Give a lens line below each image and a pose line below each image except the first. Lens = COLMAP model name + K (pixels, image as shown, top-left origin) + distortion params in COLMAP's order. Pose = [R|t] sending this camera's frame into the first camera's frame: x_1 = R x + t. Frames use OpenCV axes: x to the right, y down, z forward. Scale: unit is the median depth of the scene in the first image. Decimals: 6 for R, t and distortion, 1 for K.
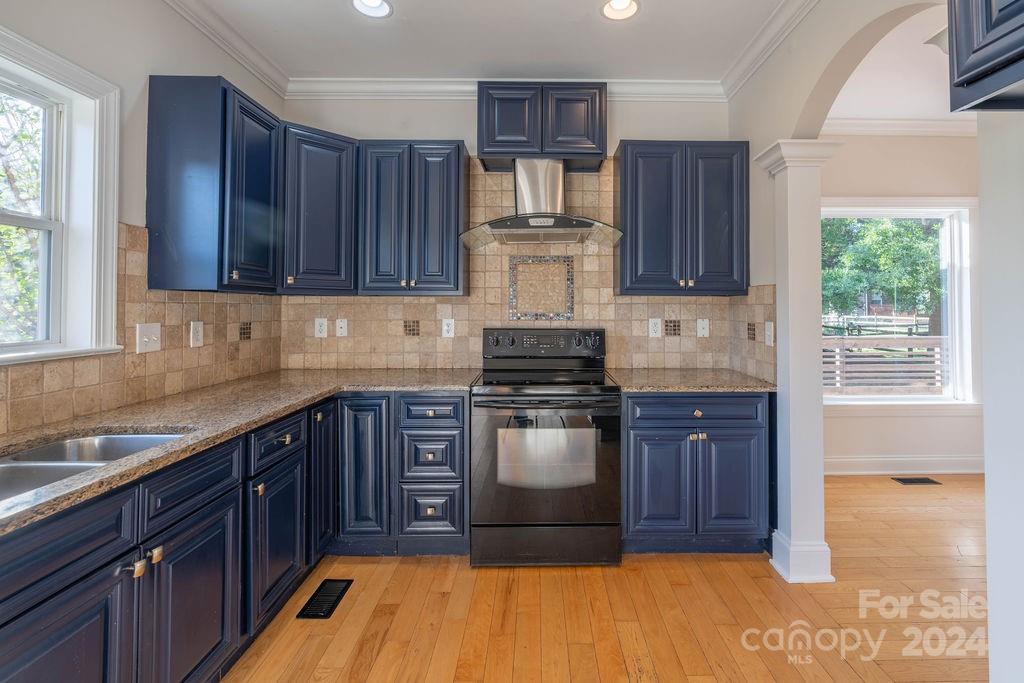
lens RADIAL K [[498.1, 0, 514.6], [0, 498.1, 296.8], [0, 0, 1]] dist [-0.000500, 0.000032]
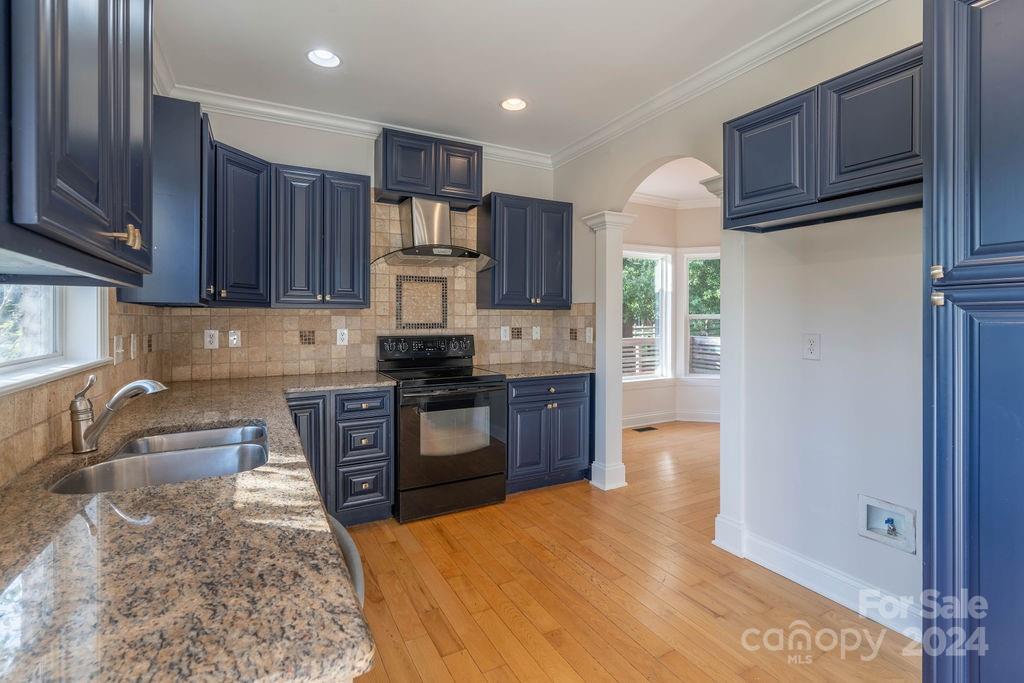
lens RADIAL K [[474.8, 0, 512.9], [0, 474.8, 319.8], [0, 0, 1]] dist [-0.000862, -0.000080]
pose [[0.888601, -0.005158, 0.458651, -0.312583], [-0.006477, 0.999696, 0.023791, -0.004843], [-0.458634, -0.024111, 0.888298, -0.155016]]
